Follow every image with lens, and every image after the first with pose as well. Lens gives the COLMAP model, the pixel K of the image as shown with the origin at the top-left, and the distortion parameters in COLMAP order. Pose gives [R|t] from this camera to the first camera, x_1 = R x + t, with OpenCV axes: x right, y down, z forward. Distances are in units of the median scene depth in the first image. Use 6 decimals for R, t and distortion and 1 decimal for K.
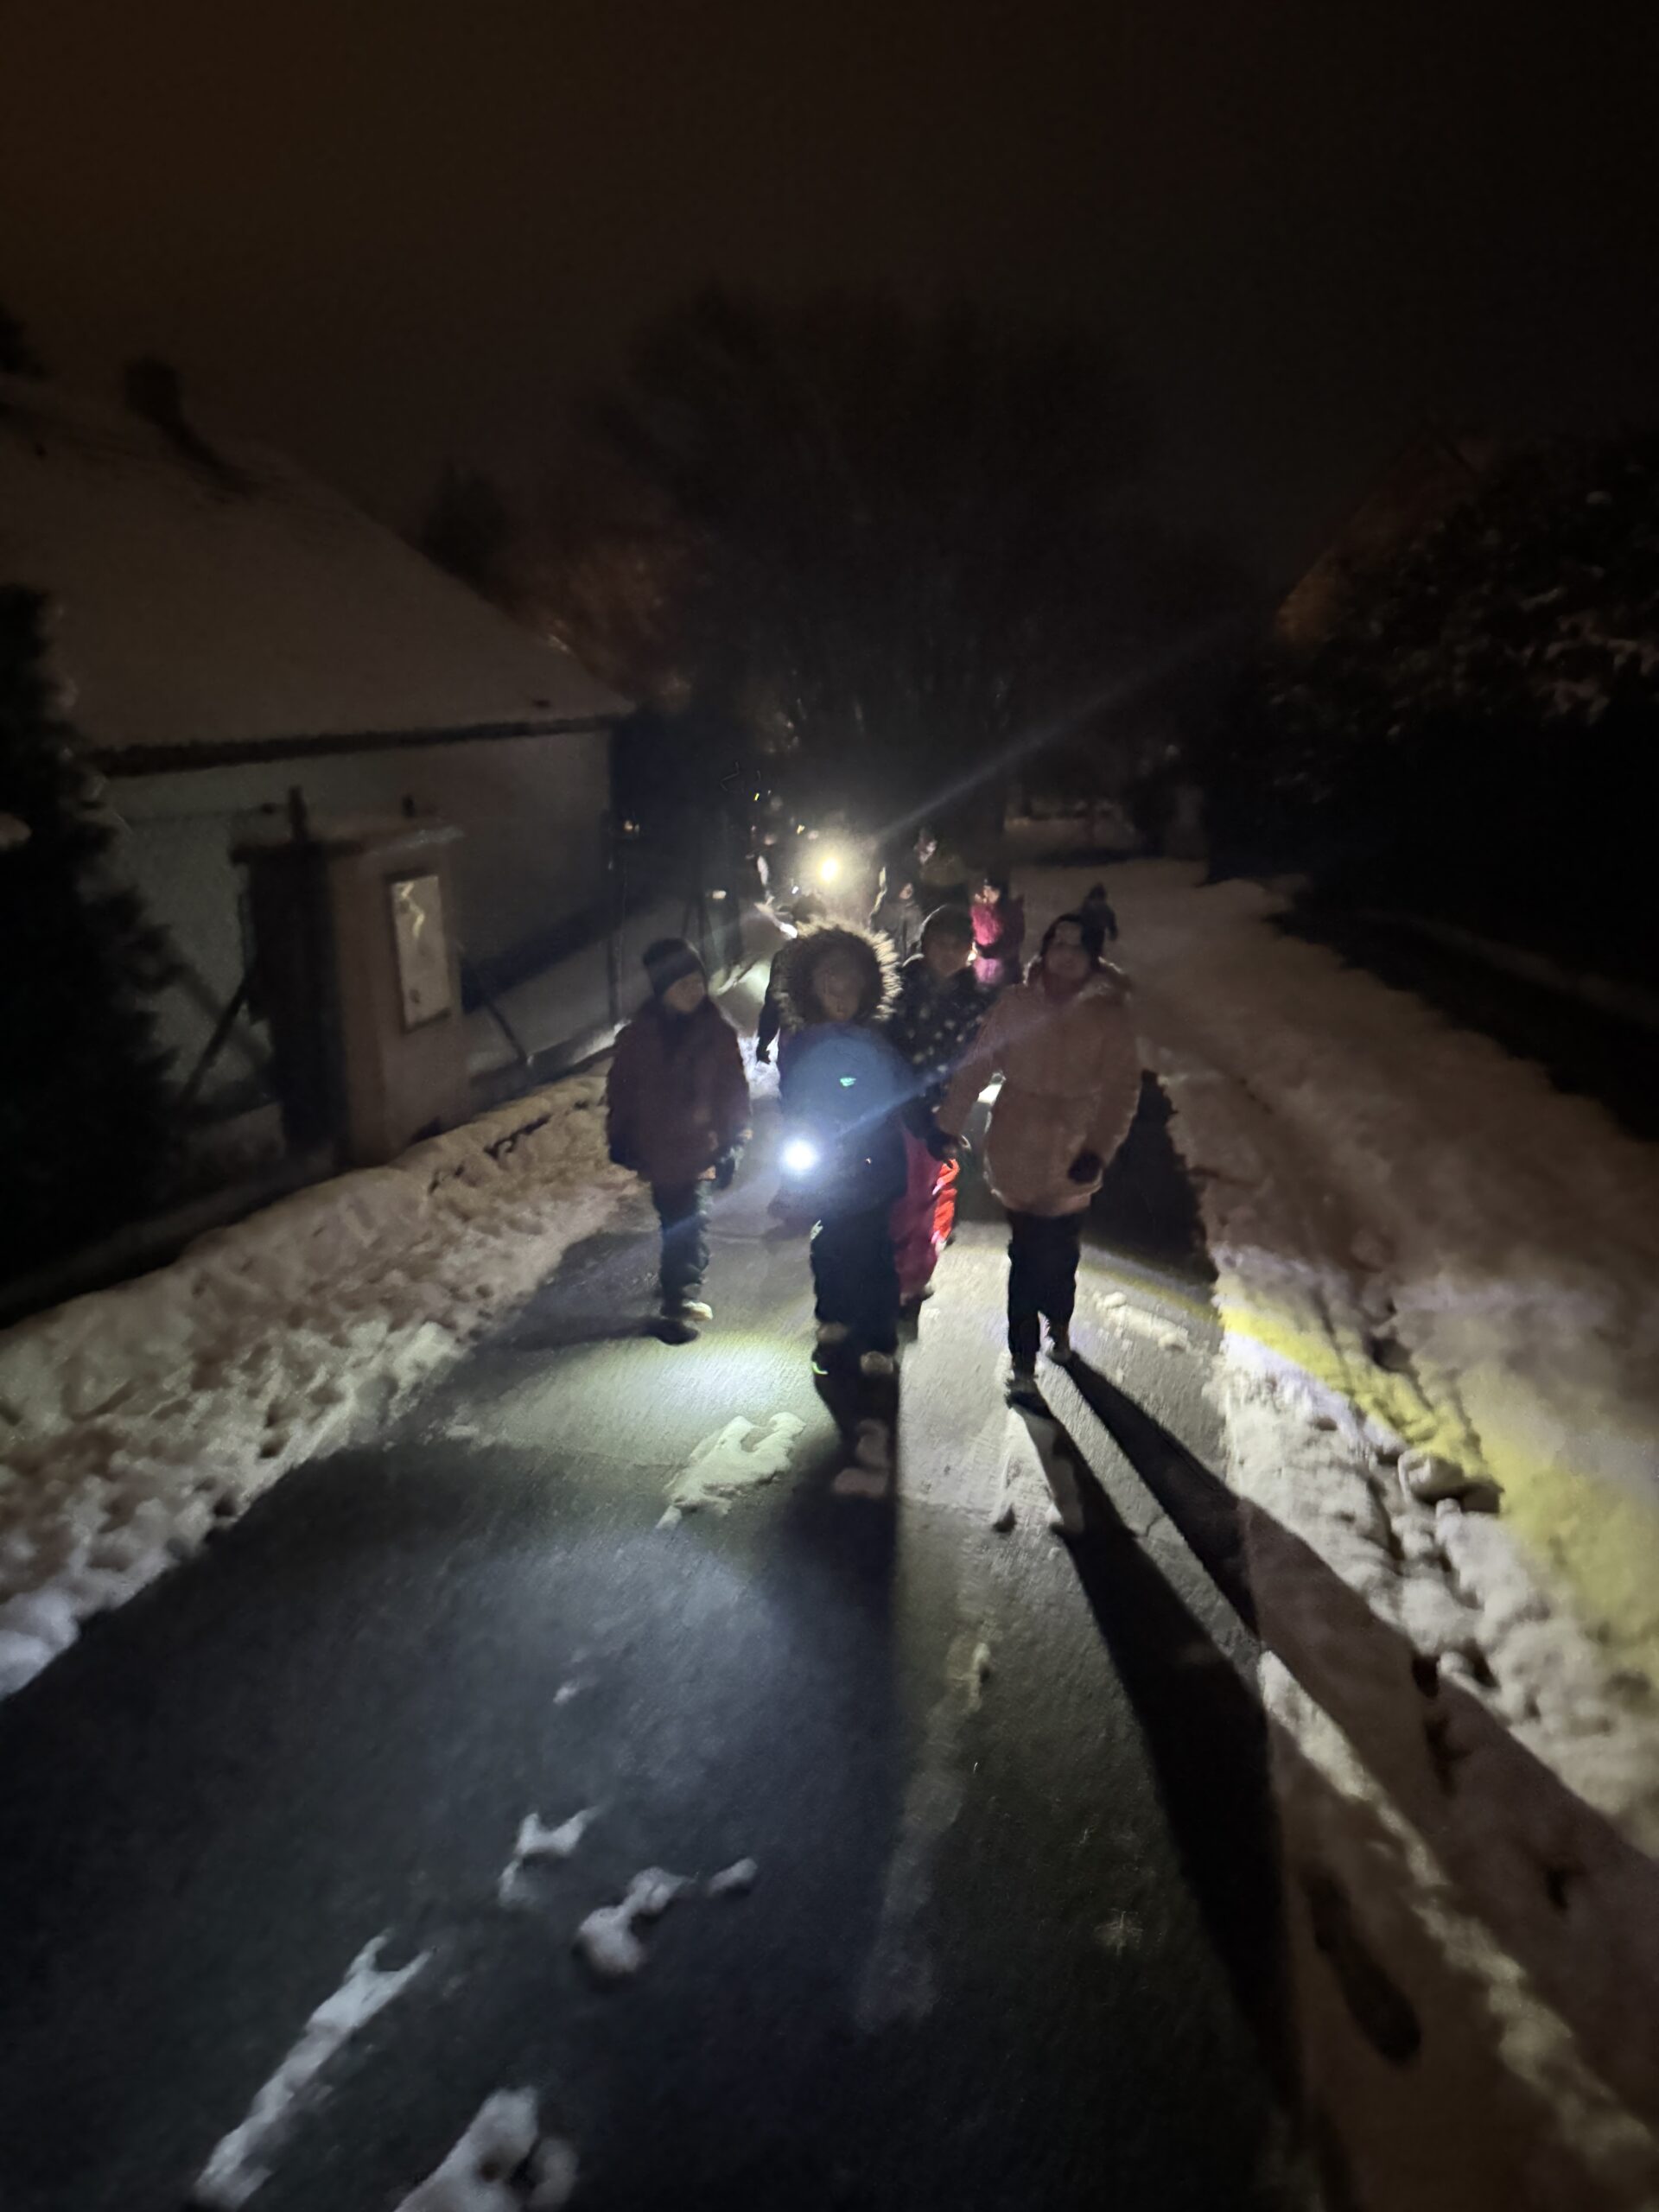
lens RADIAL K [[1565.2, 0, 829.5], [0, 1565.2, 1106.0], [0, 0, 1]] dist [-0.001909, -0.020970]
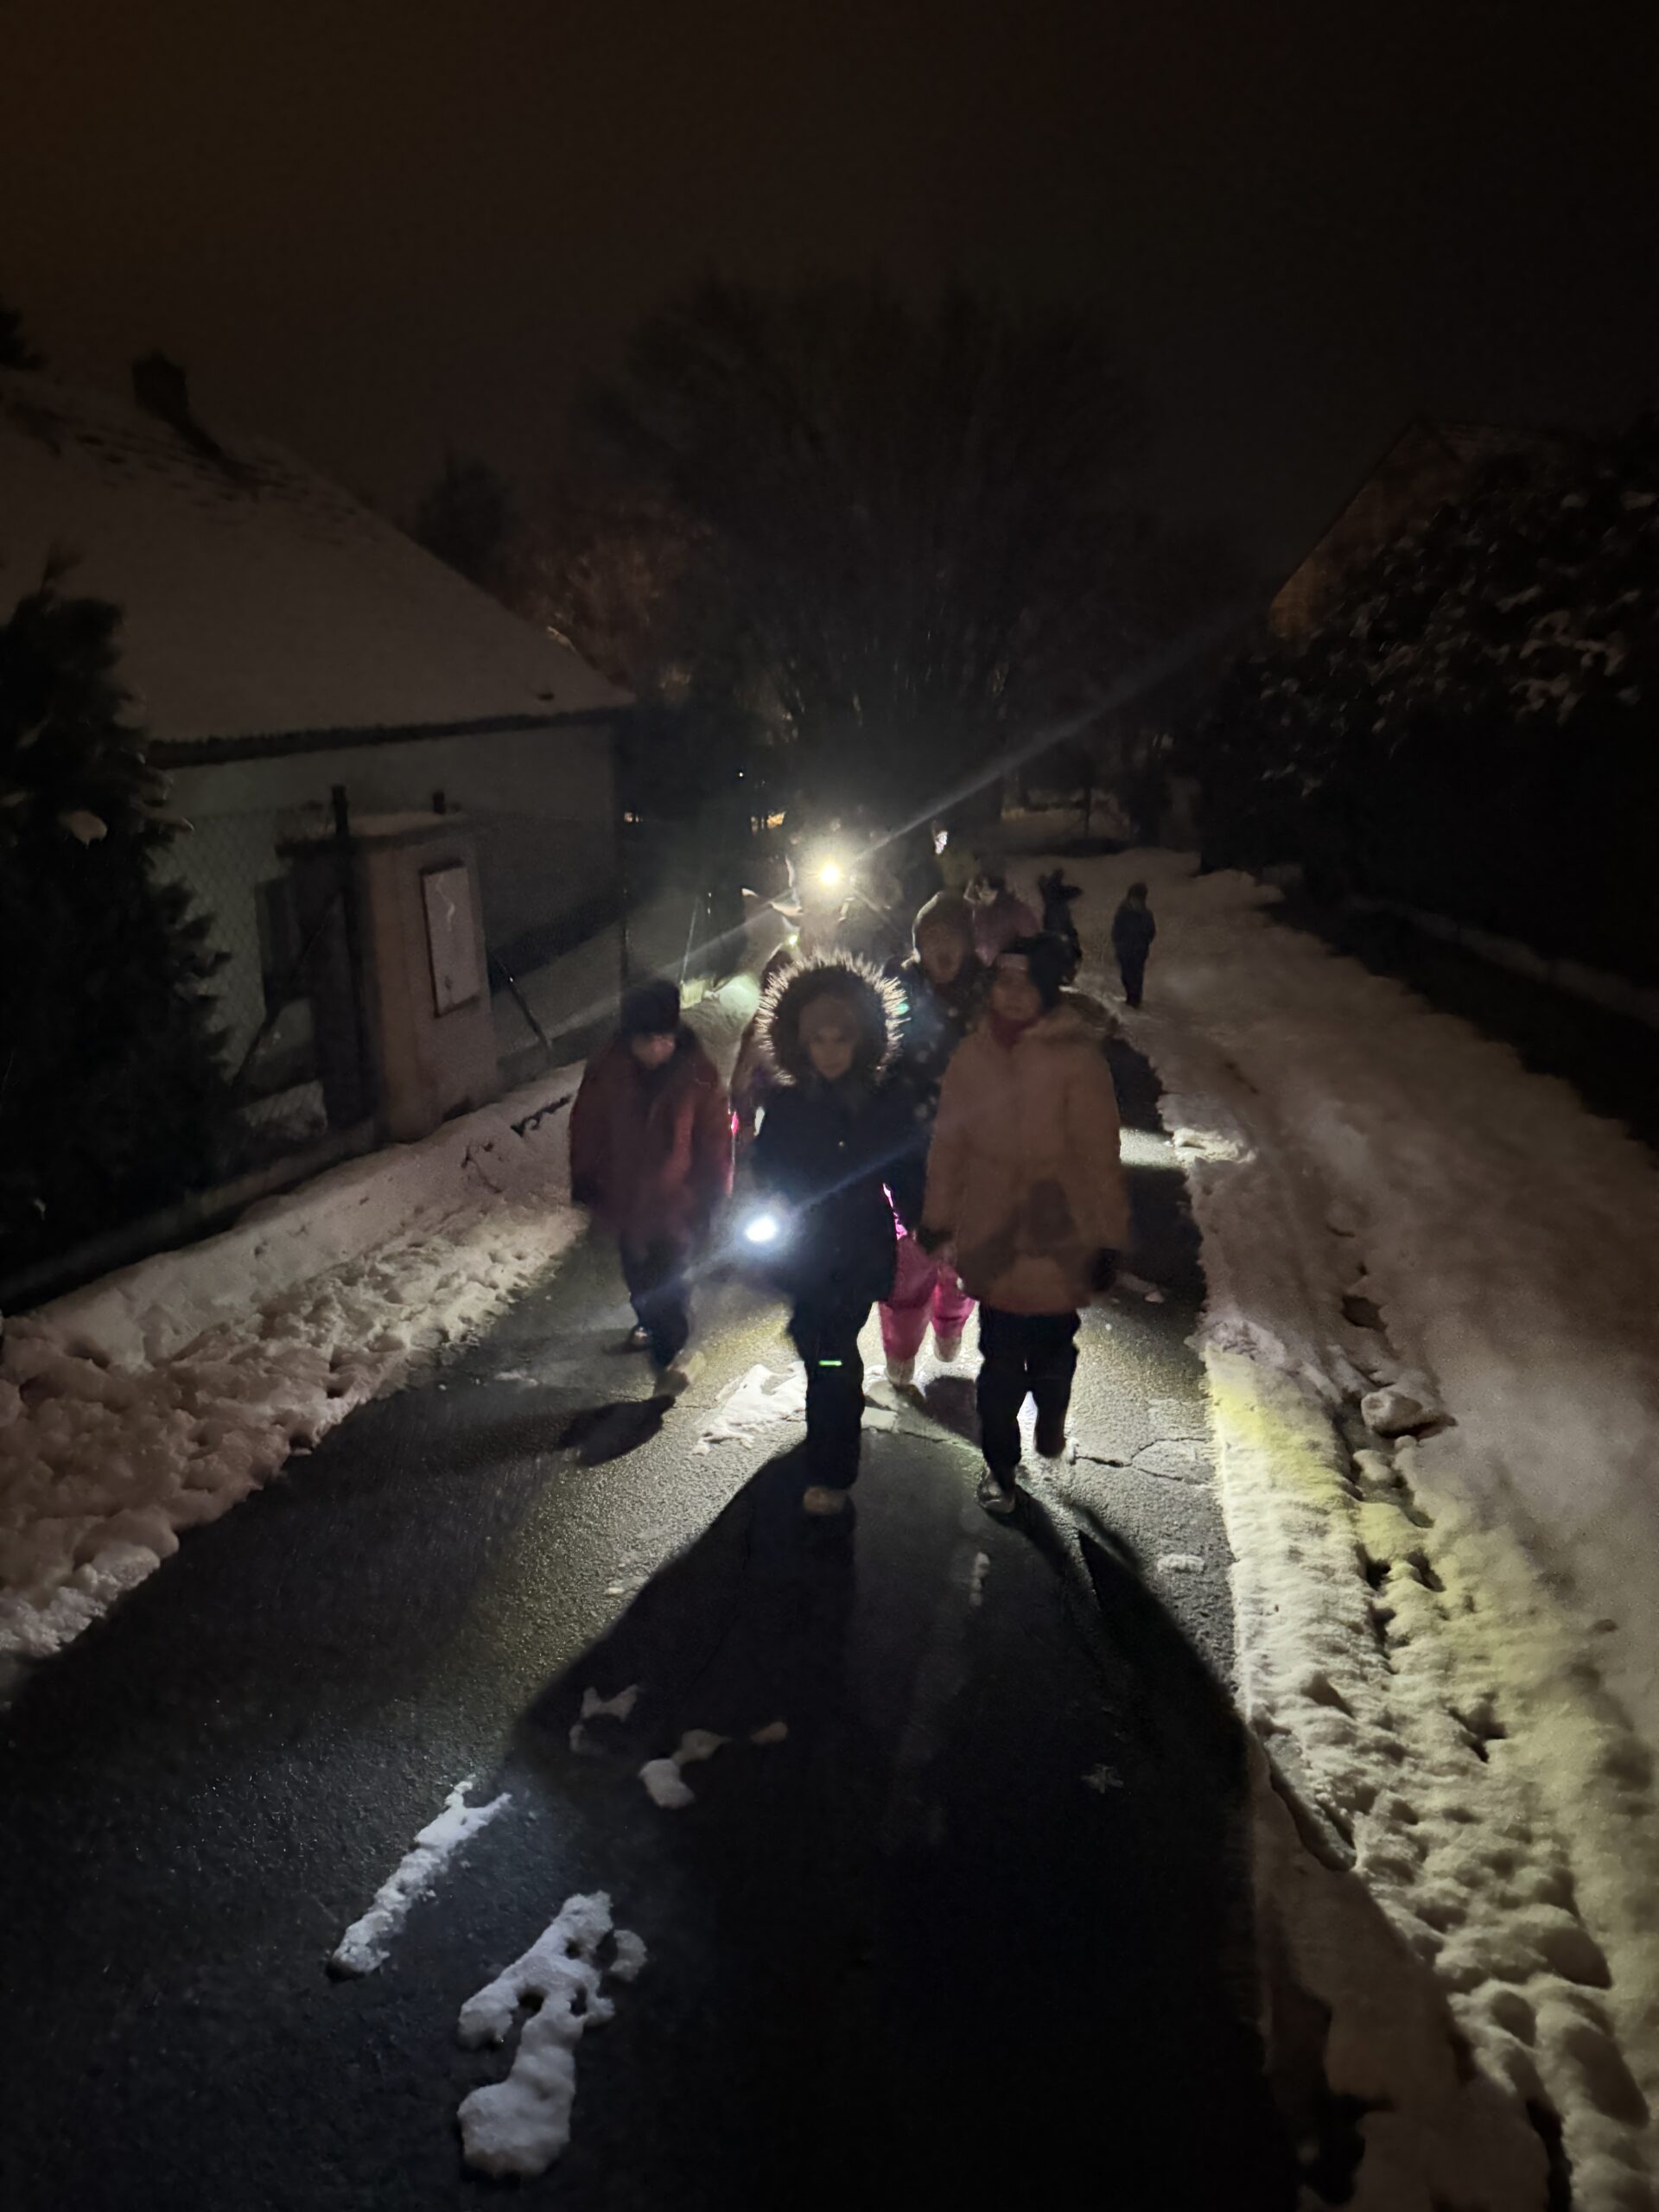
lens RADIAL K [[1565.2, 0, 829.5], [0, 1565.2, 1106.0], [0, 0, 1]] dist [-0.001909, -0.020970]
pose [[0.999996, -0.002385, 0.001418, -0.007959], [0.002377, 0.999980, 0.005914, 0.009672], [-0.001432, -0.005911, 0.999982, -0.071130]]
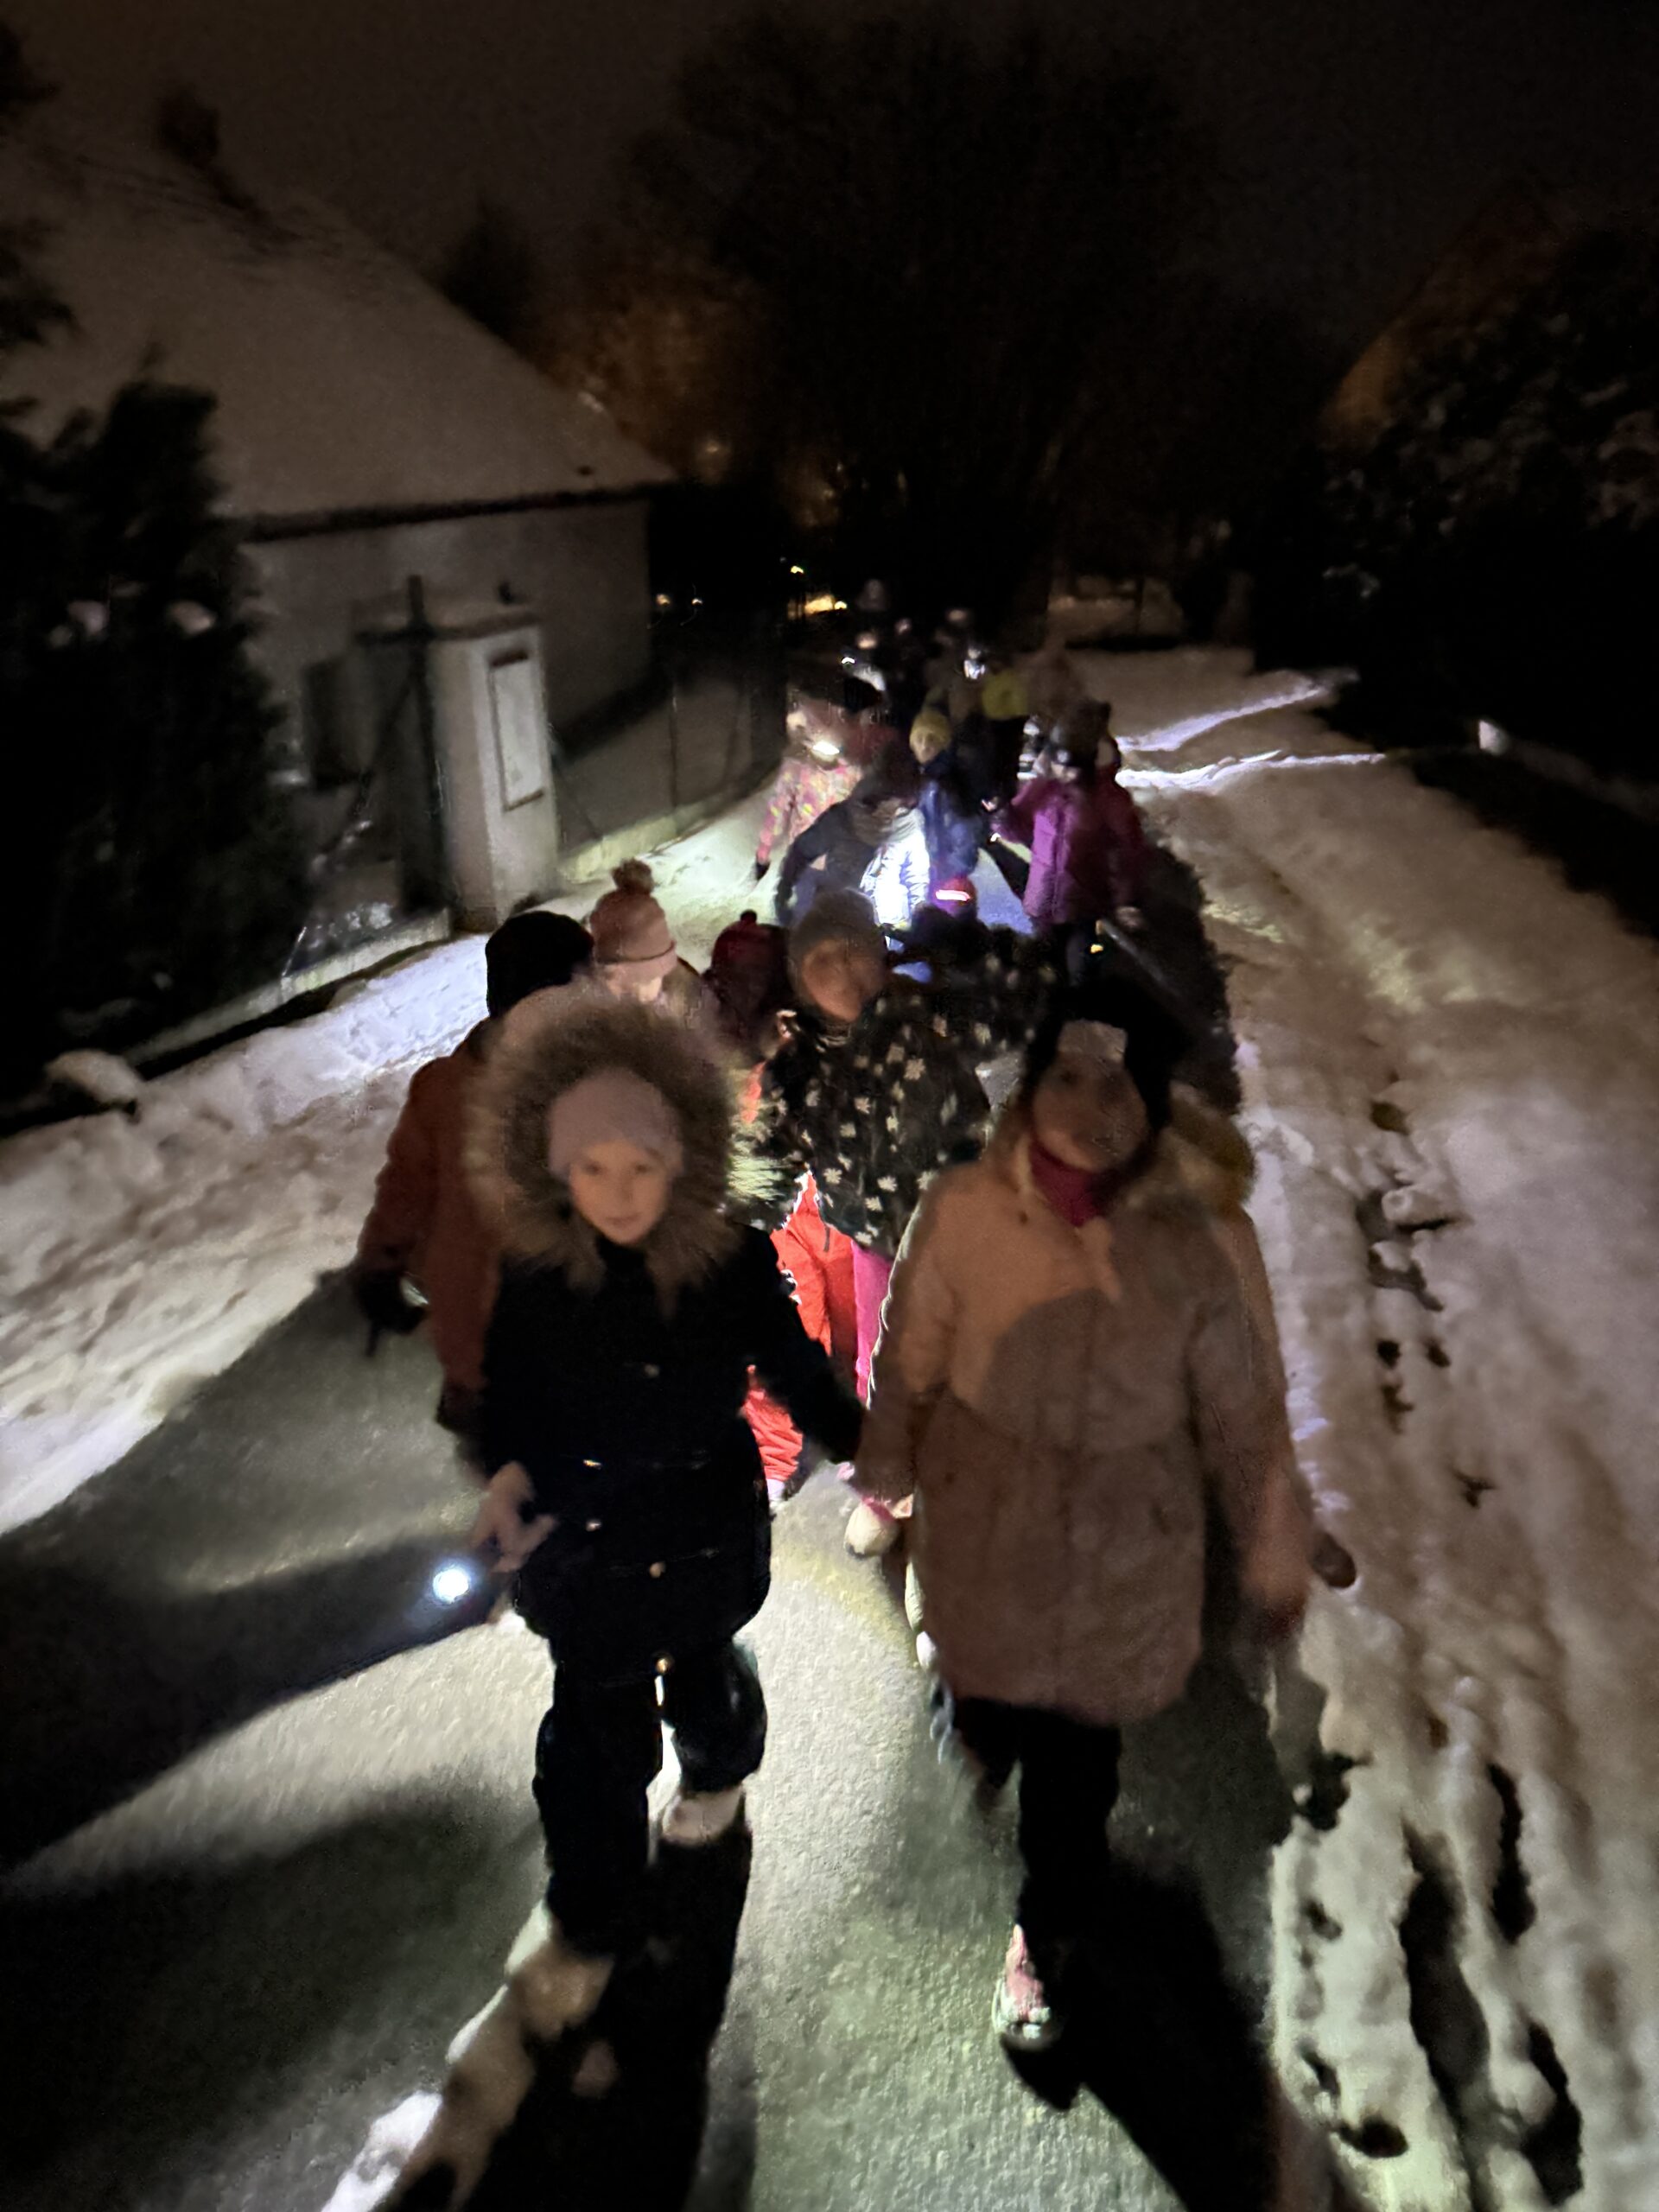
lens RADIAL K [[1565.2, 0, 829.5], [0, 1565.2, 1106.0], [0, 0, 1]] dist [-0.001909, -0.020970]
pose [[0.999596, 0.023321, -0.016240, -0.025273], [-0.020926, 0.990681, 0.134583, 0.007822], [0.019227, -0.134189, 0.990769, -0.118909]]
